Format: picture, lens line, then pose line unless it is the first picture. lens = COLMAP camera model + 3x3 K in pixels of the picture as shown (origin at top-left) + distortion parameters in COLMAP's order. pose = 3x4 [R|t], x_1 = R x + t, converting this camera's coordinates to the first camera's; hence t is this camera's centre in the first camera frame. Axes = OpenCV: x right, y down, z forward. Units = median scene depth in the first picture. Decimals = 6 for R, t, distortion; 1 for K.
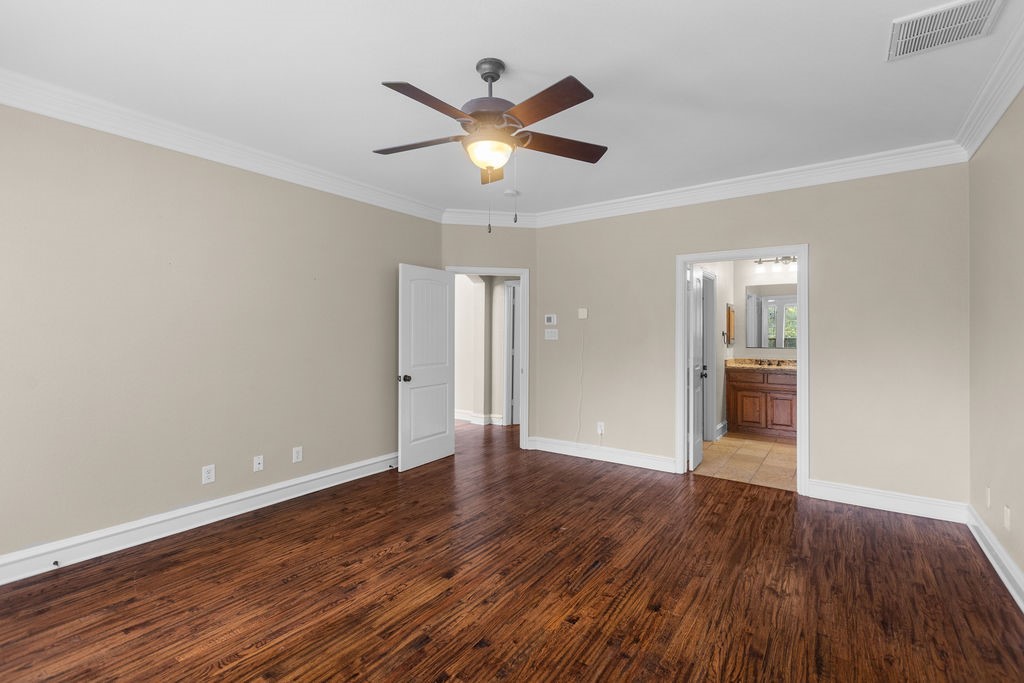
lens RADIAL K [[458.9, 0, 513.0], [0, 458.9, 337.2], [0, 0, 1]] dist [-0.000194, -0.000254]
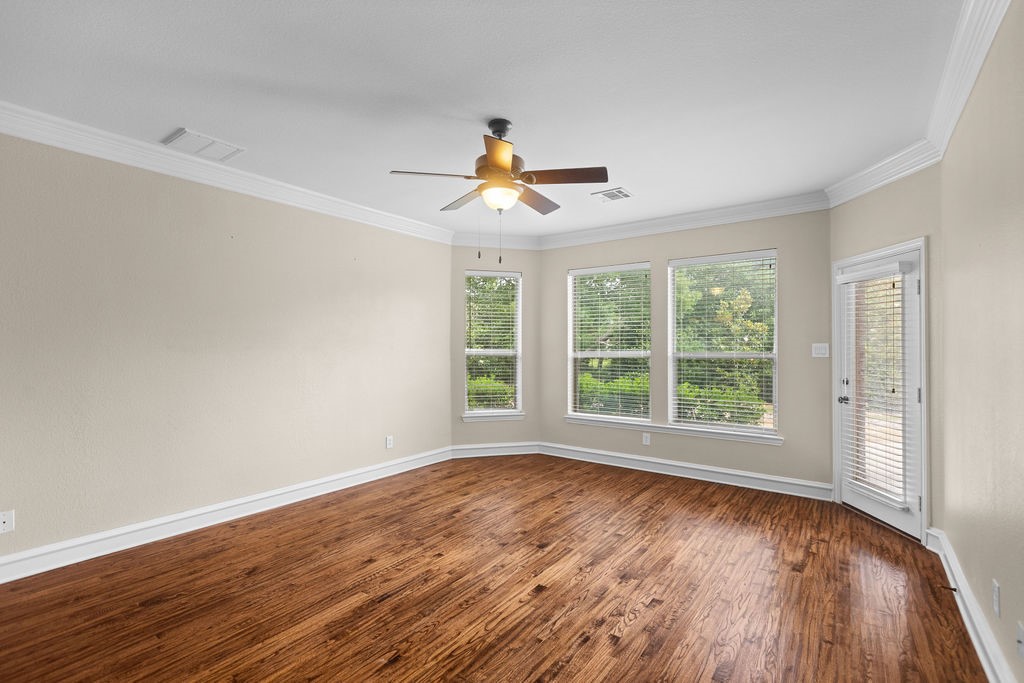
lens RADIAL K [[458.9, 0, 511.3], [0, 458.9, 342.6], [0, 0, 1]] dist [-0.000194, -0.000254]
pose [[-0.999867, -0.002777, 0.016042, -0.094264], [-0.002793, 0.999996, -0.000984, -0.018376], [-0.016039, -0.001029, -0.999871, 2.066991]]
